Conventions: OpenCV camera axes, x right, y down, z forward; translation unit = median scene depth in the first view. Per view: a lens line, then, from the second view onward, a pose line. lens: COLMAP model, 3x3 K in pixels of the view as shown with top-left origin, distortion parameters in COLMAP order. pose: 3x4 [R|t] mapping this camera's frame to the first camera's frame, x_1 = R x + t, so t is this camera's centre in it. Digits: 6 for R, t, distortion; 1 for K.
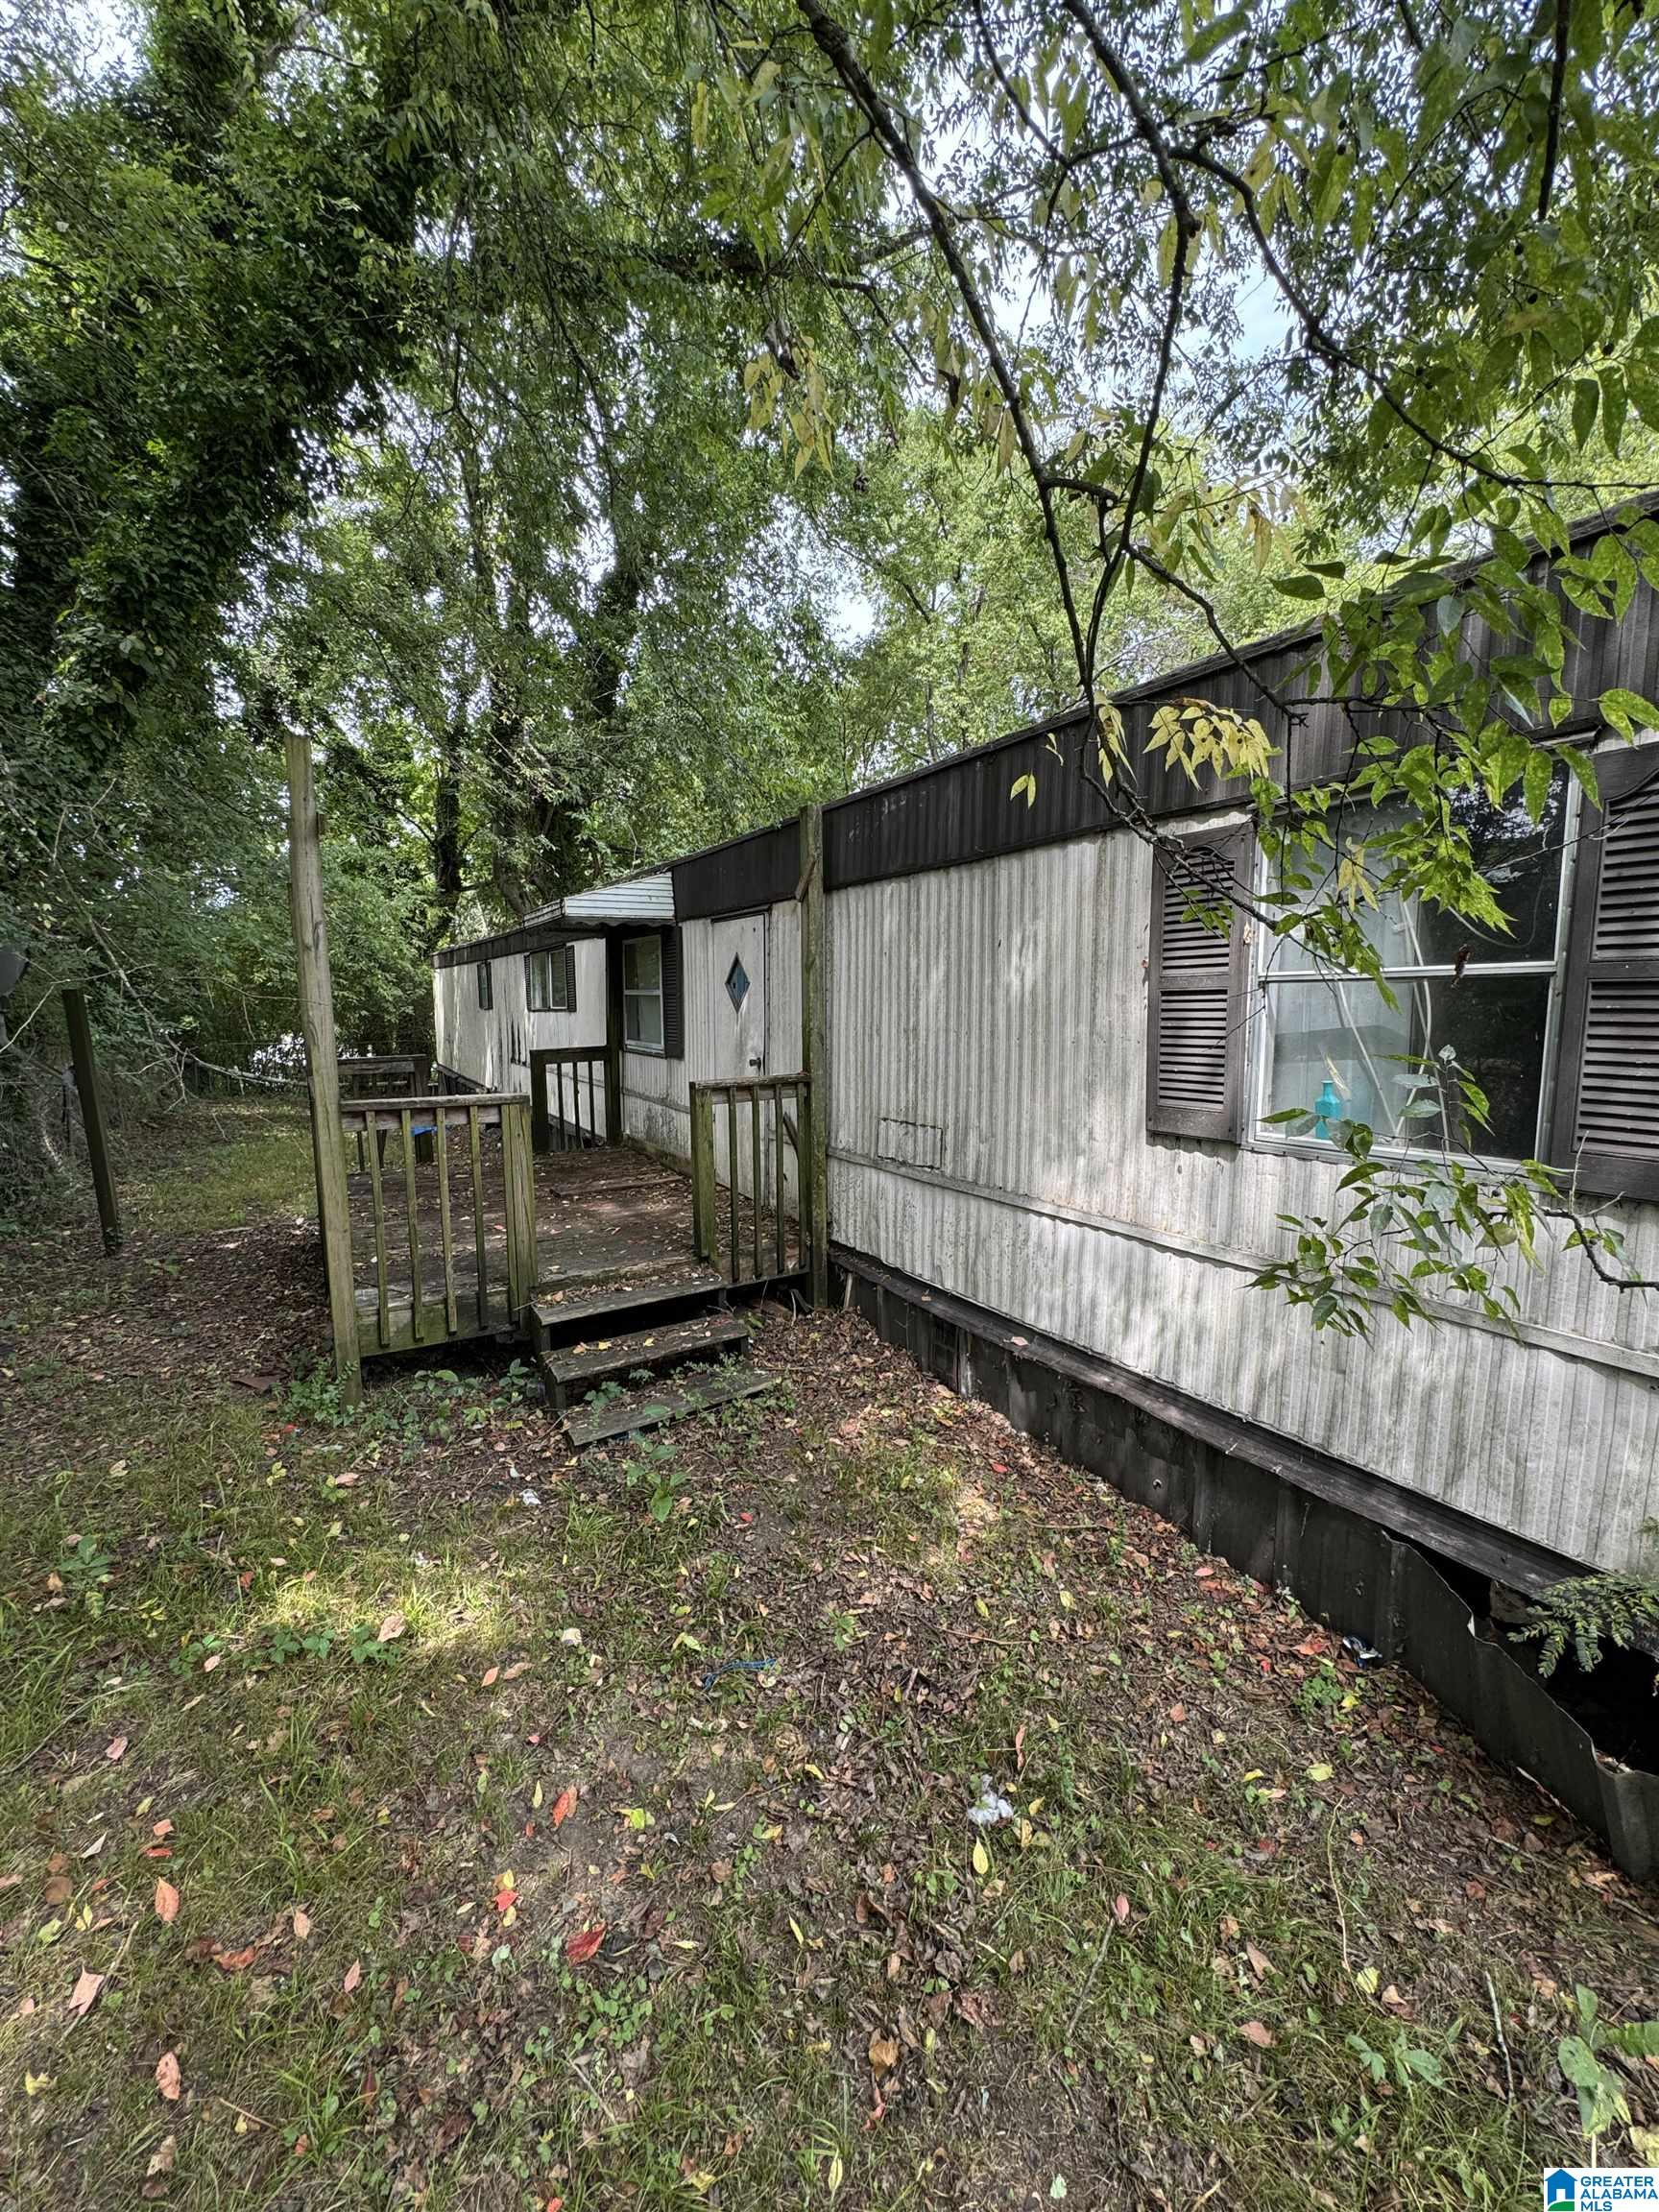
lens RADIAL K [[878.4, 0, 825.7], [0, 878.4, 1105.8], [0, 0, 1]] dist [-0.004006, 0.000699]
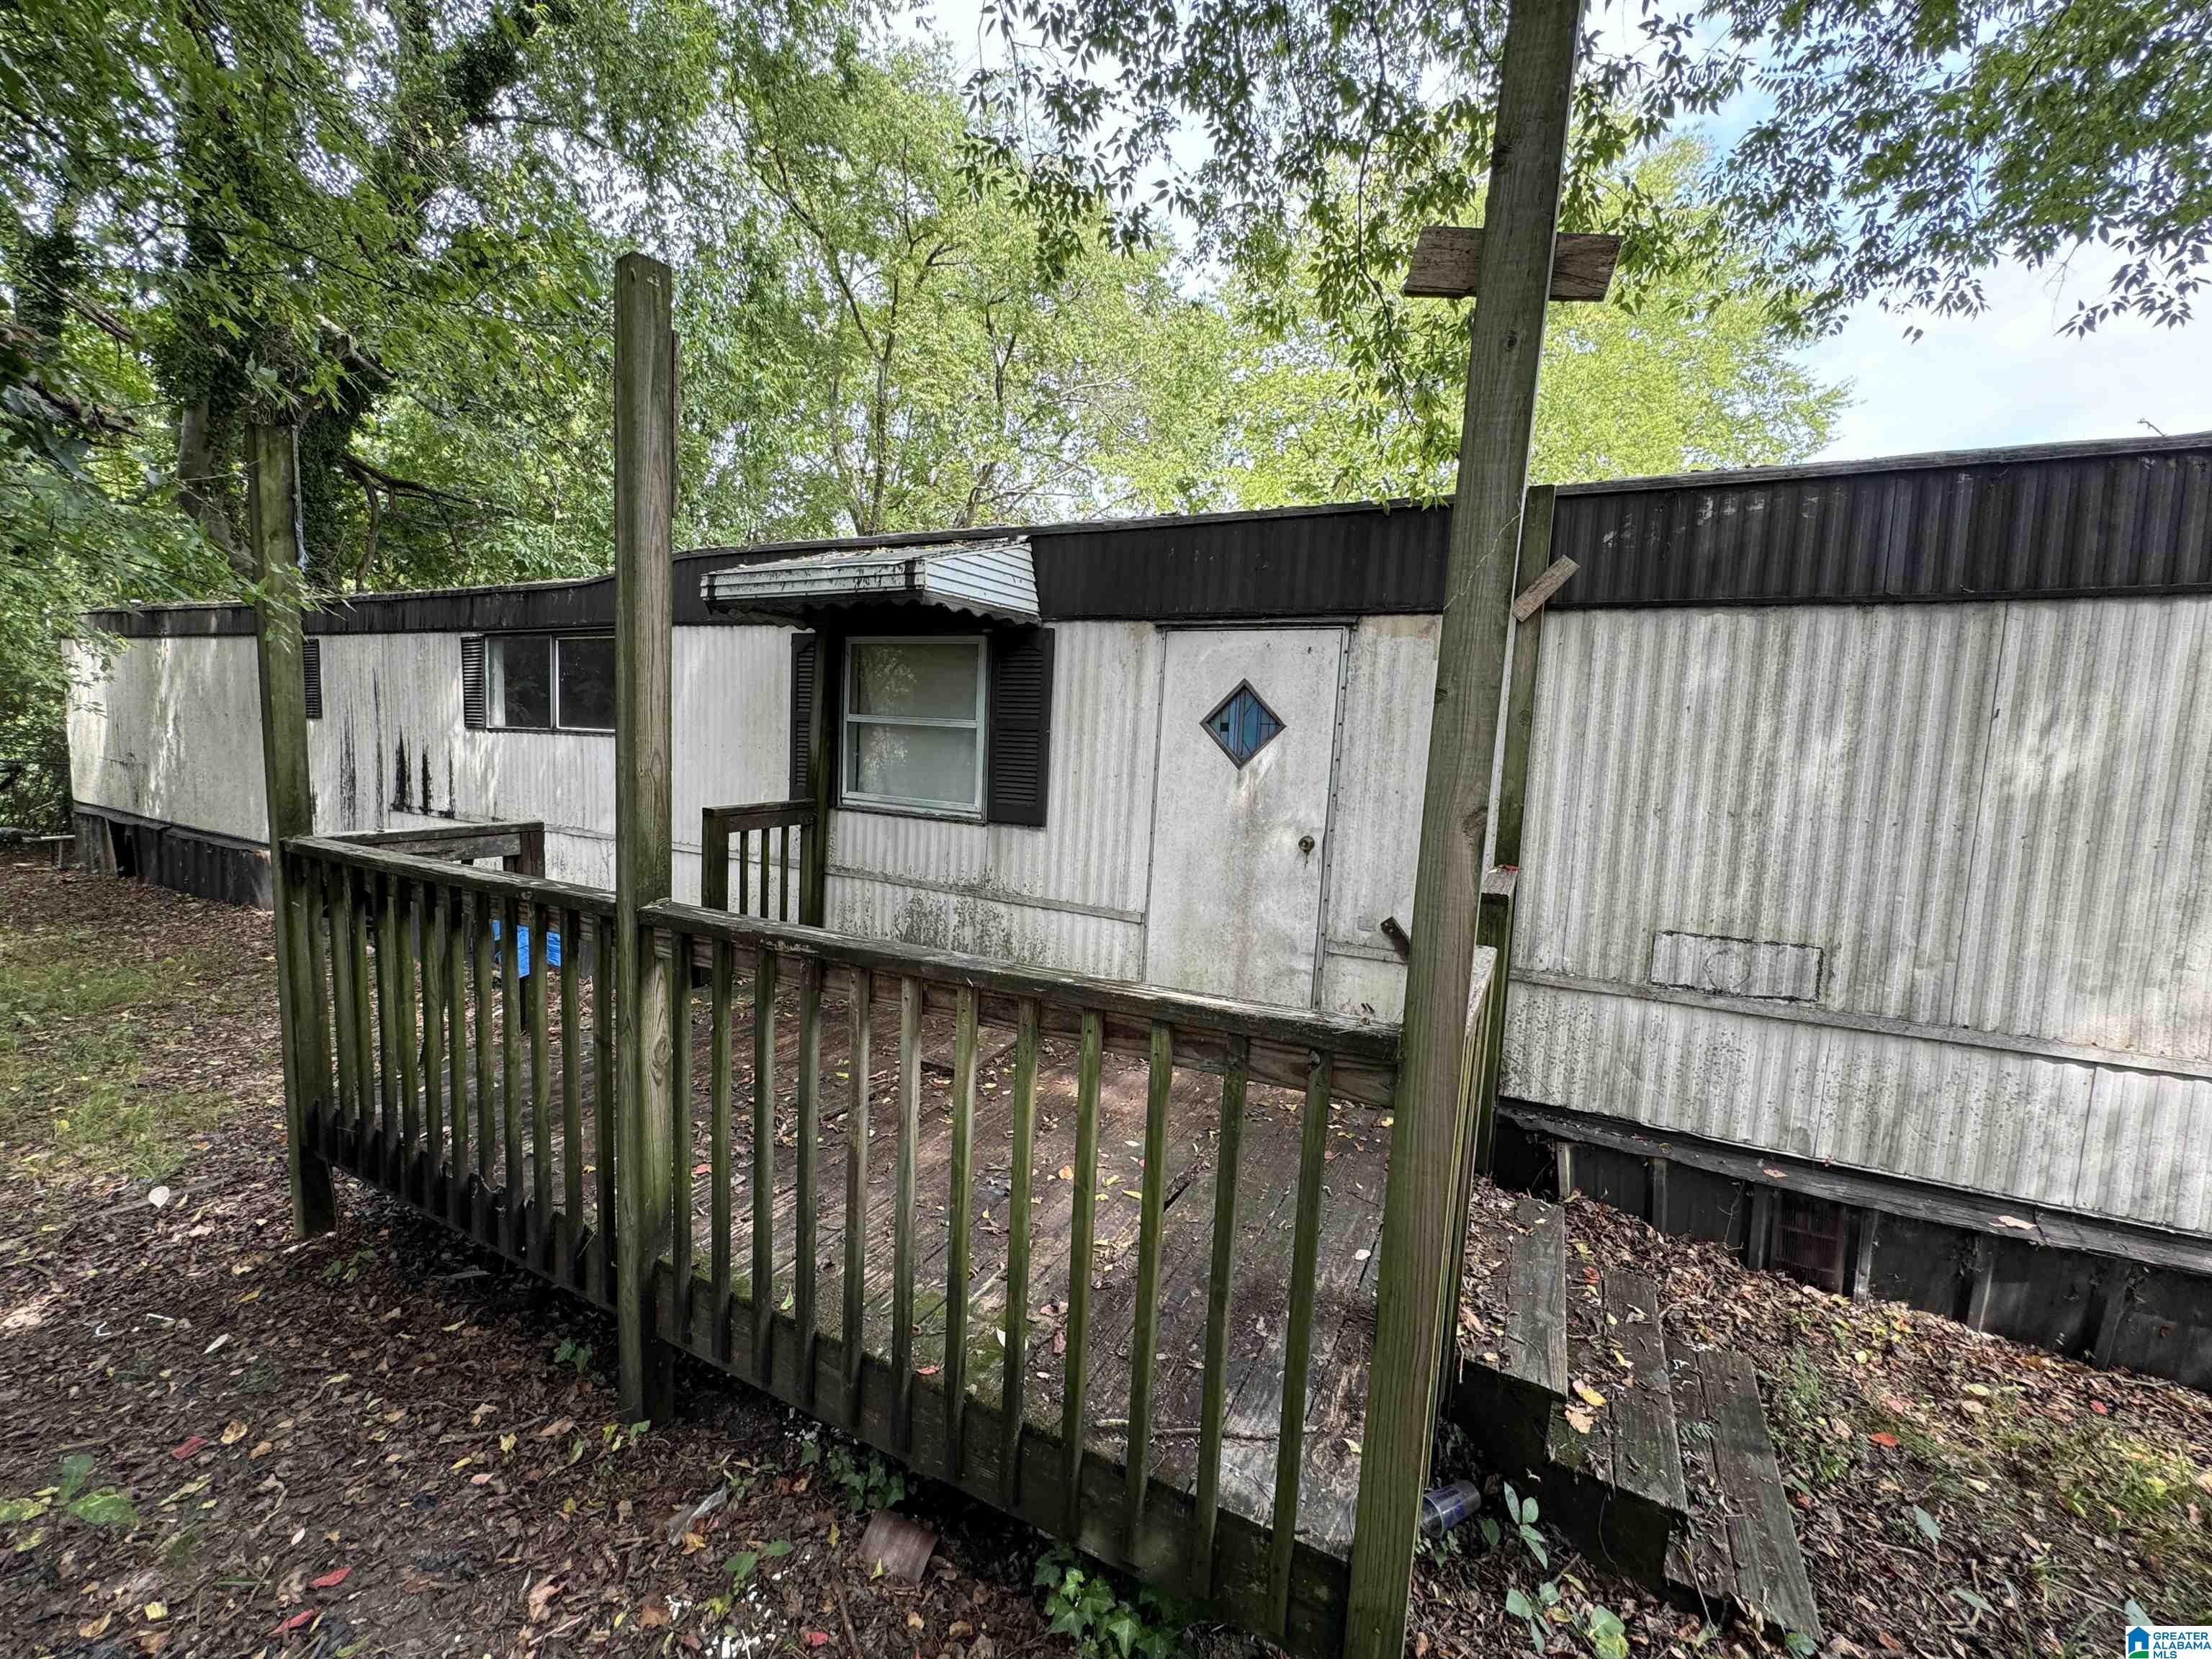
lens RADIAL K [[878.4, 0, 1105.6], [0, 878.4, 829.2], [0, 0, 1]] dist [-0.004006, 0.000699]
pose [[0.847774, -0.005396, 0.530331, -0.740658], [0.011158, 0.999908, -0.007663, -0.072553], [-0.530241, 0.012414, 0.847756, 0.643826]]
